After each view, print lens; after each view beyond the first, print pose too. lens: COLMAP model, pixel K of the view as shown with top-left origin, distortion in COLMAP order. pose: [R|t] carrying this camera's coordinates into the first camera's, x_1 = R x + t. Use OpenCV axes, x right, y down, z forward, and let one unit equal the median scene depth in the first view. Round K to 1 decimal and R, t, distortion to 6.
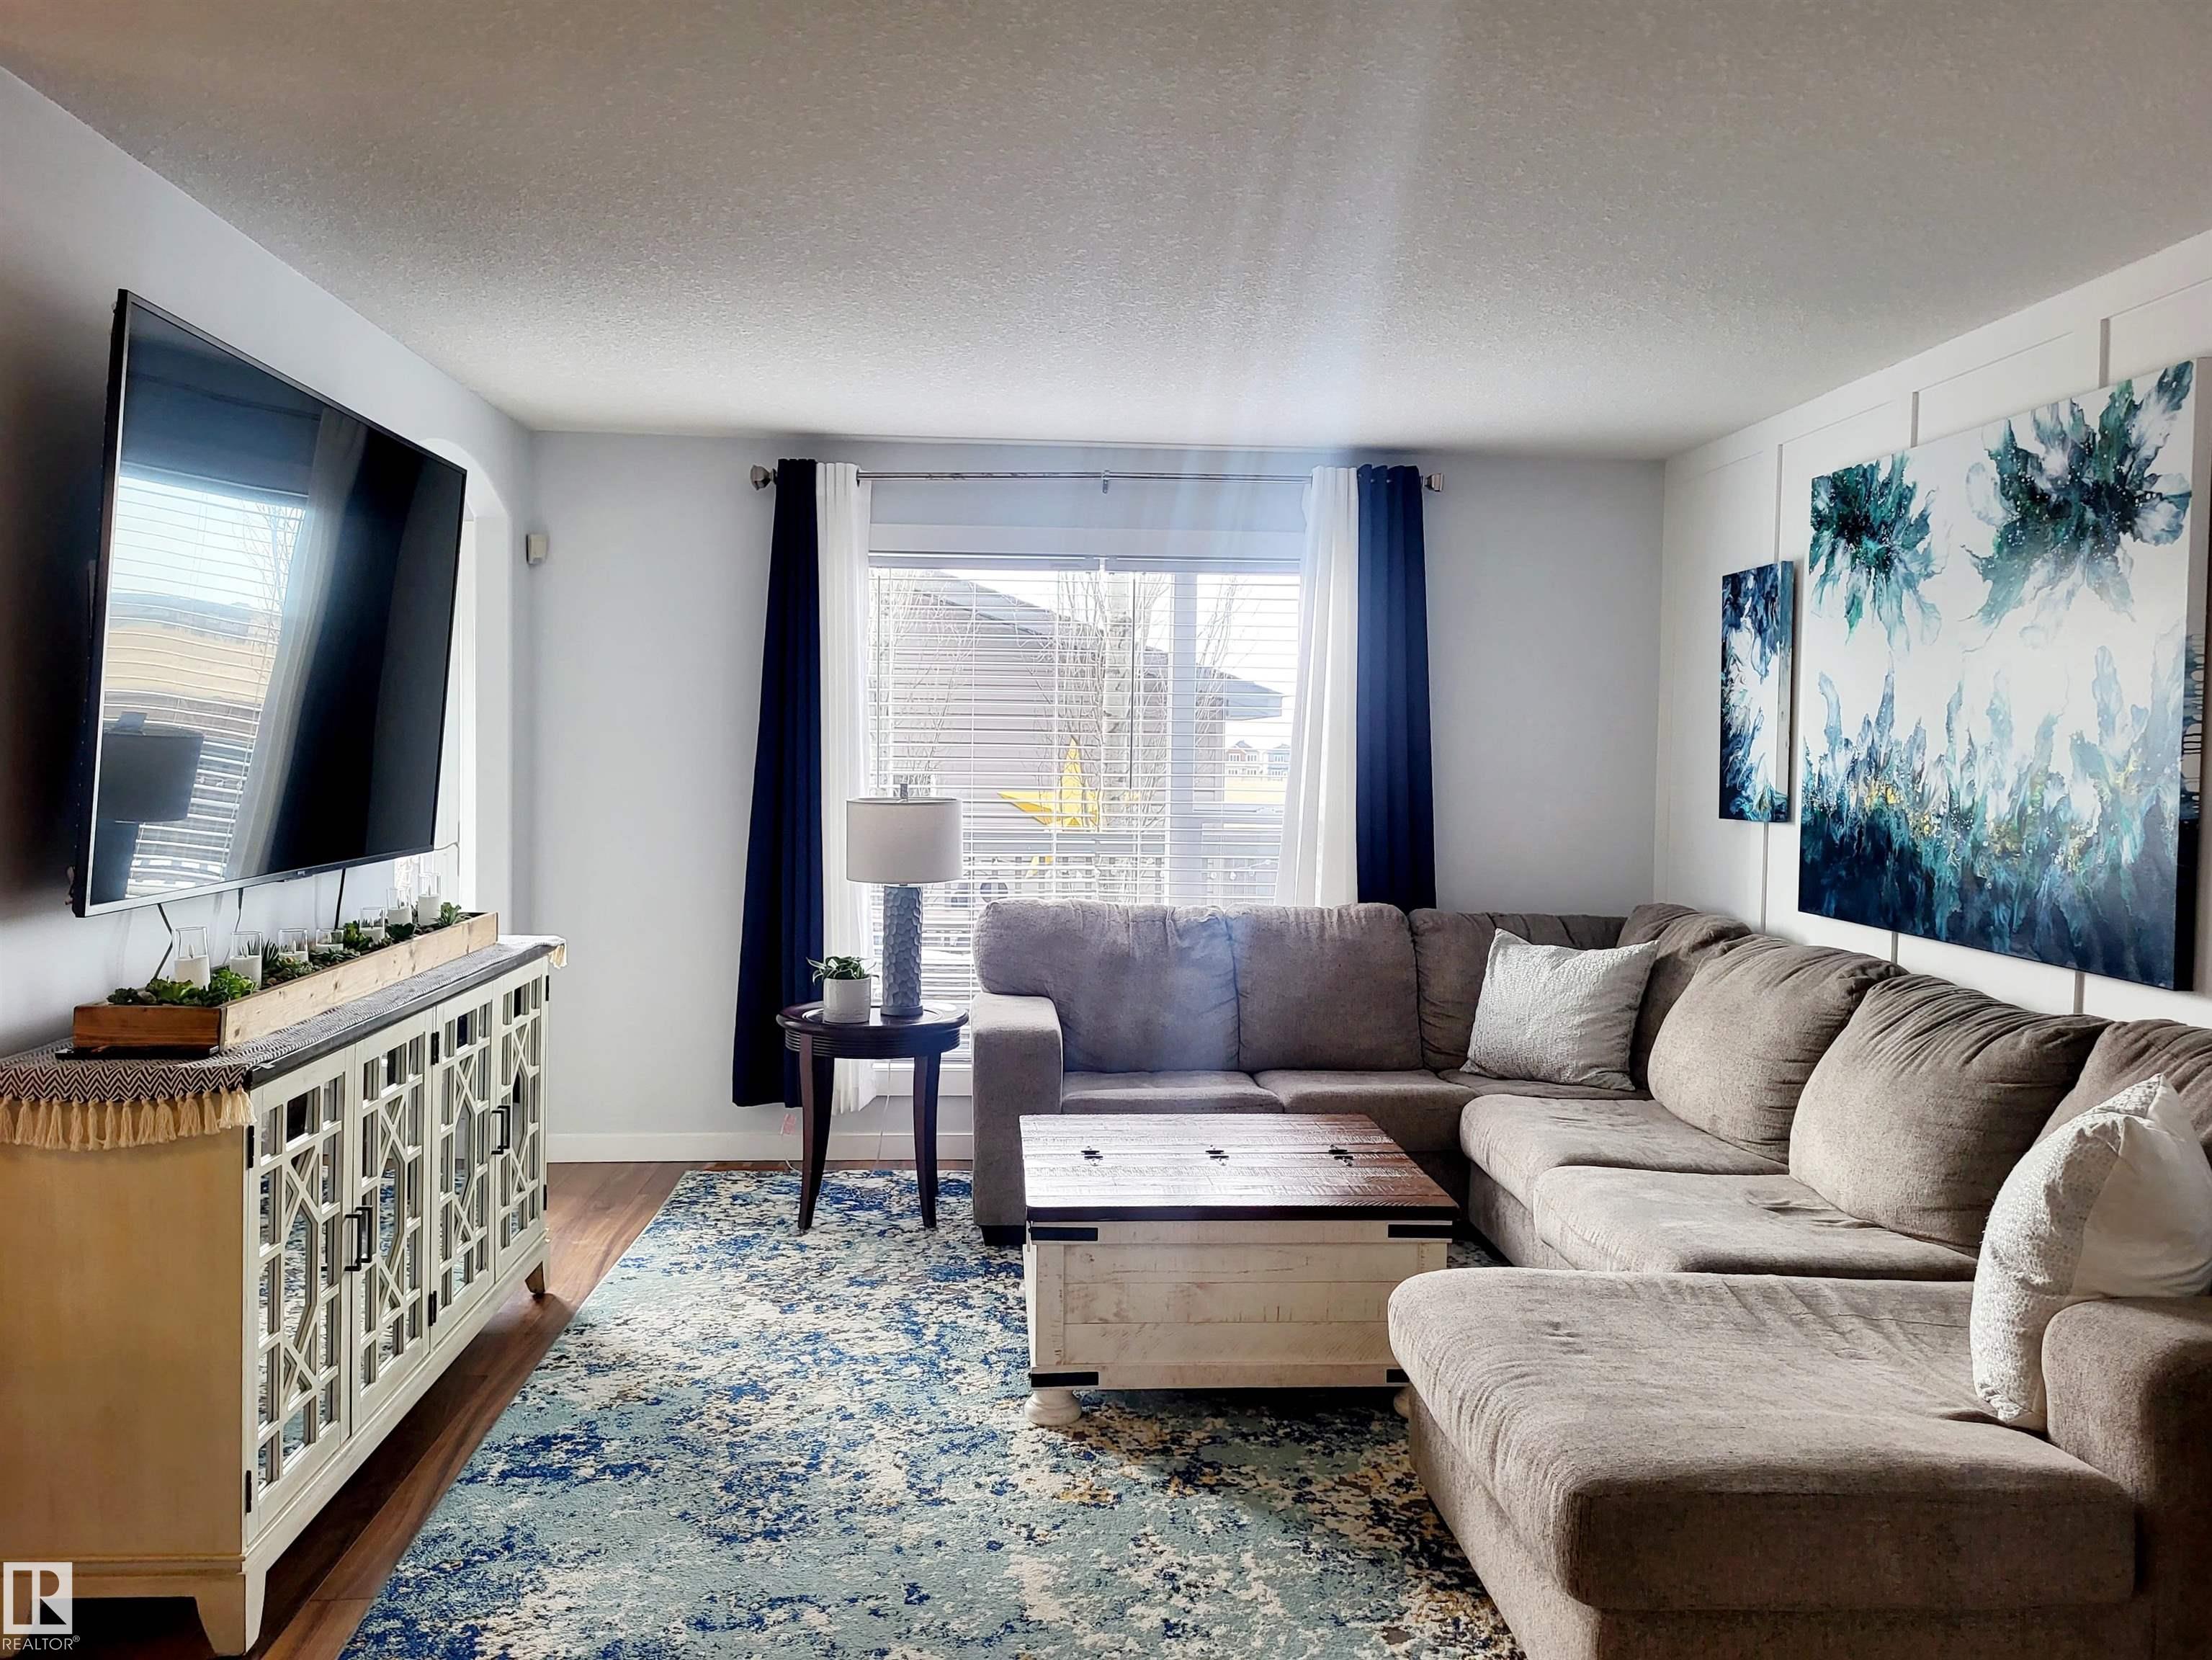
lens RADIAL K [[1720.9, 0, 1106.0], [0, 1720.9, 830.0], [0, 0, 1]] dist [0.067838, -0.056659]
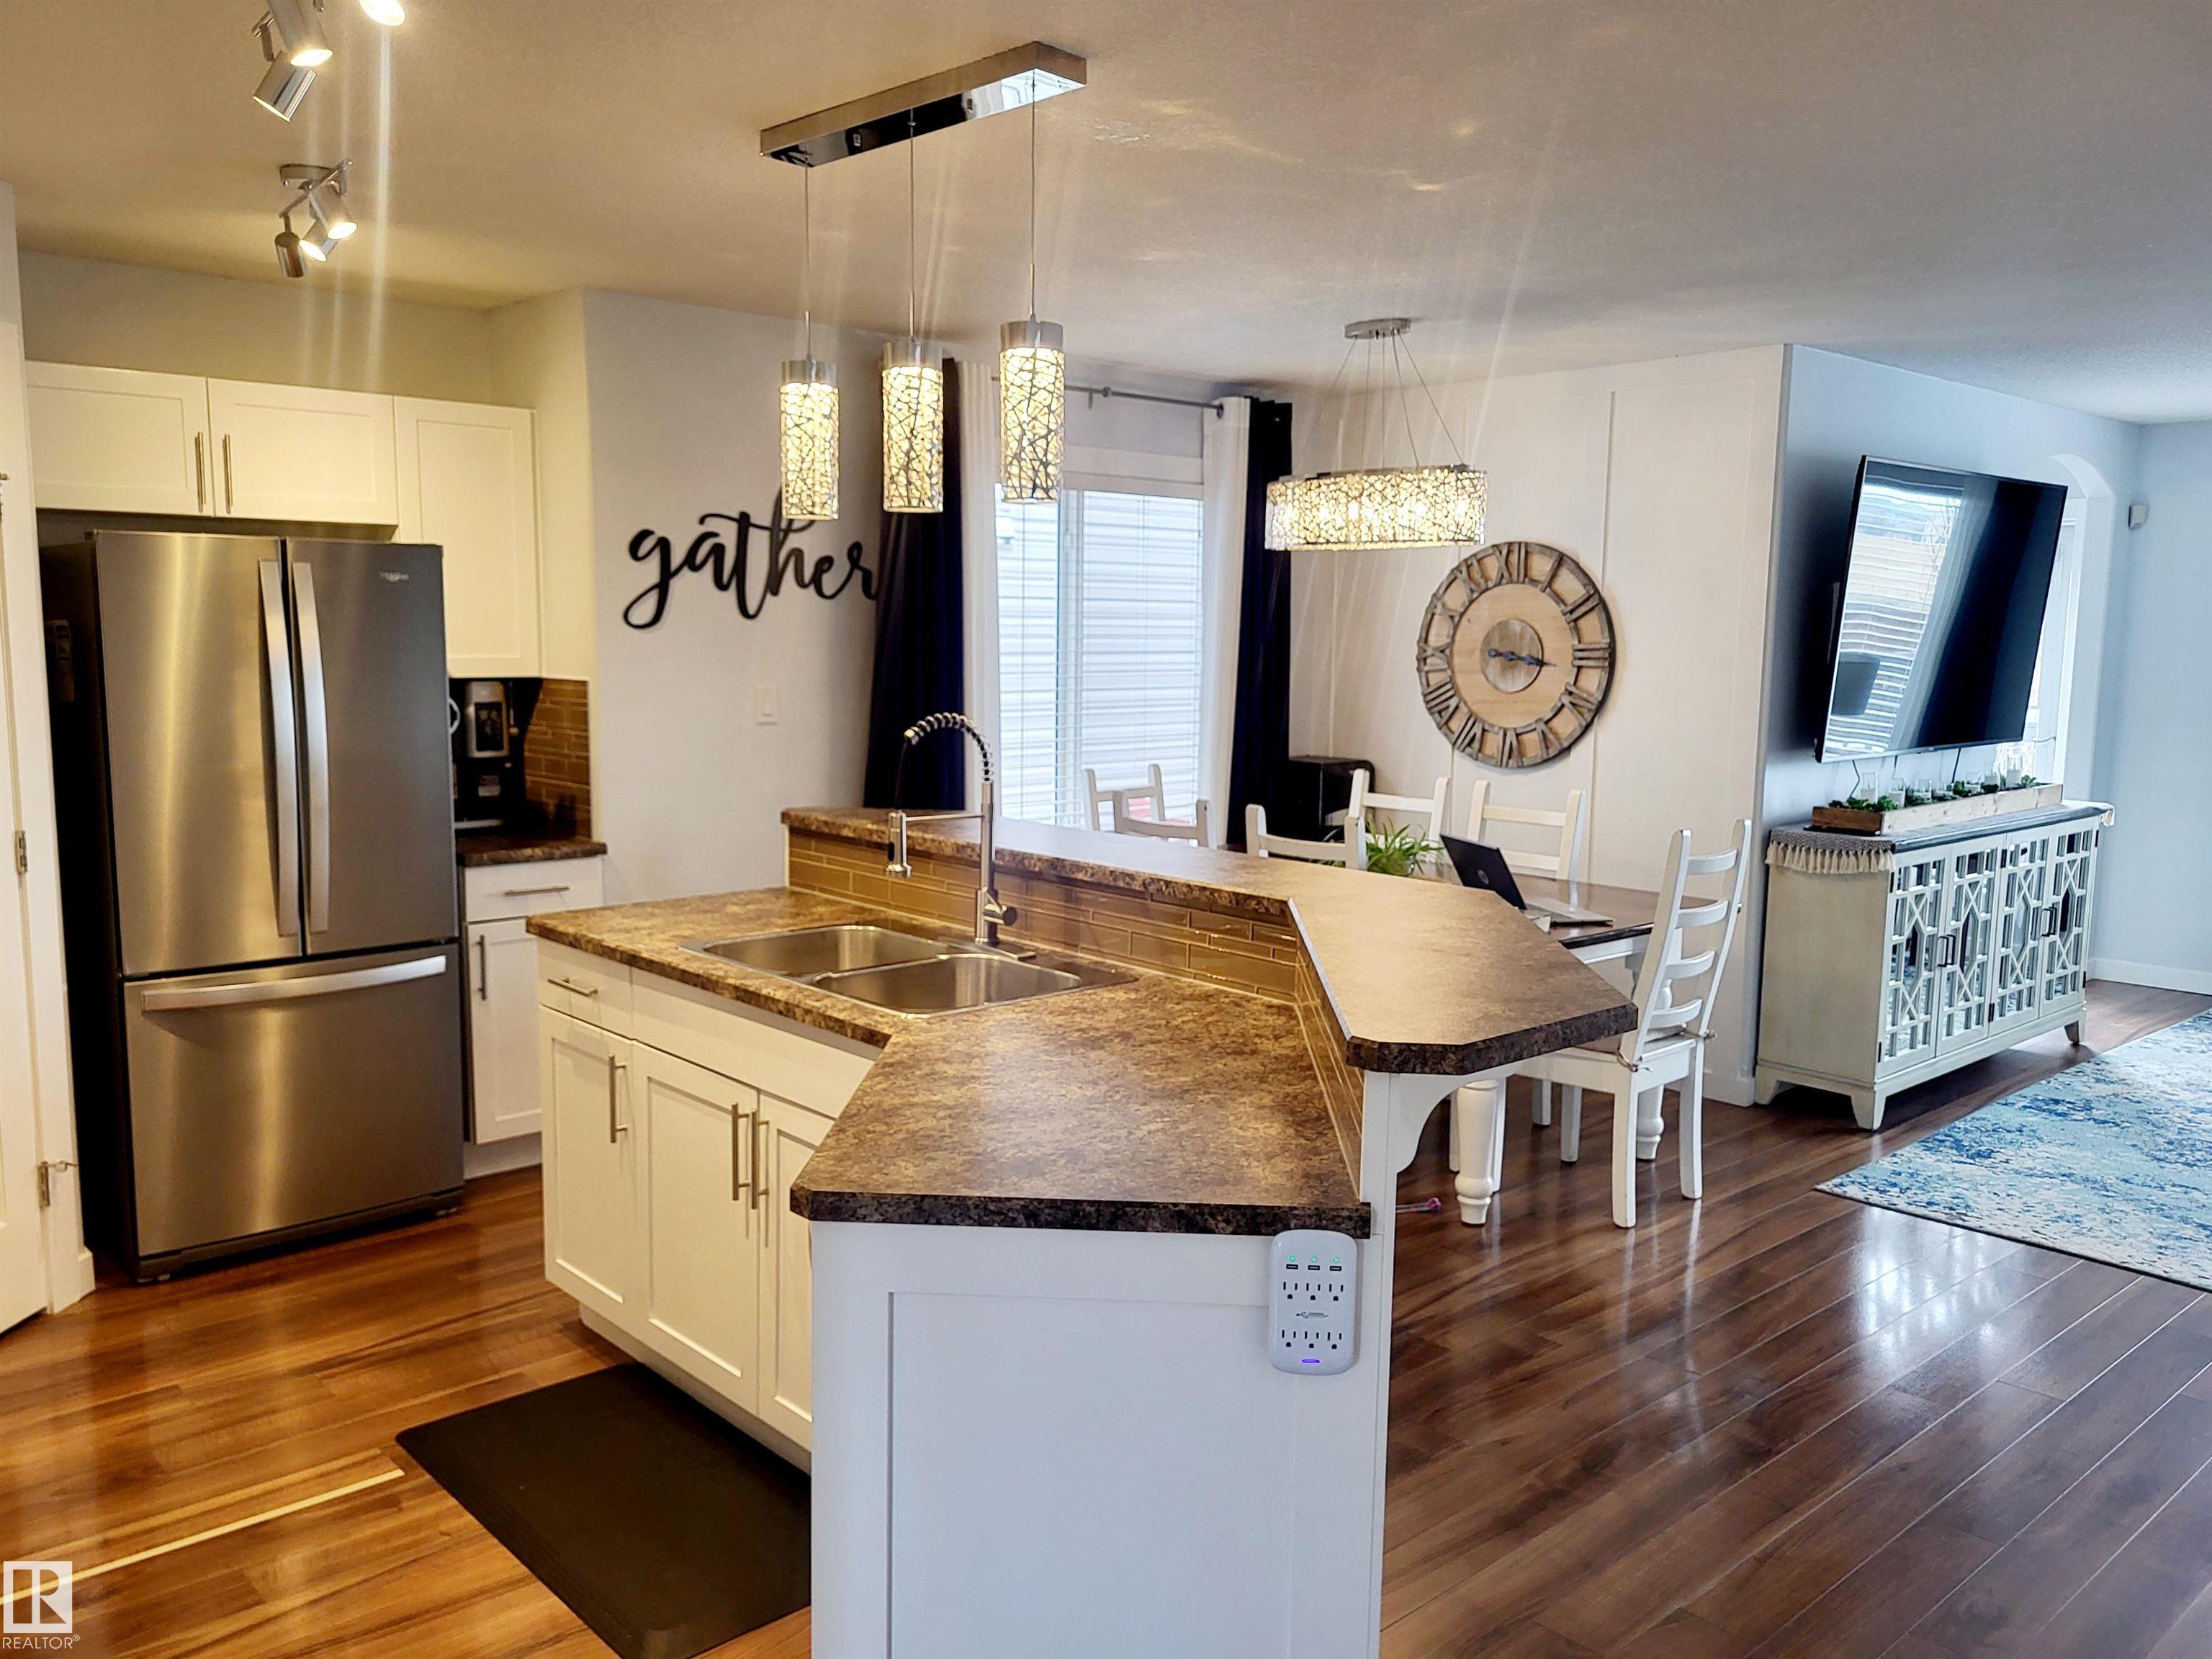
lens RADIAL K [[1720.7, 0, 1106.0], [0, 1720.7, 829.5], [0, 0, 1]] dist [0.067838, -0.056659]
pose [[0.630459, 0.085753, -0.771471, 0.381161], [-0.038056, 0.996098, 0.079621, -0.002436], [0.775289, -0.020839, 0.631263, -0.766728]]
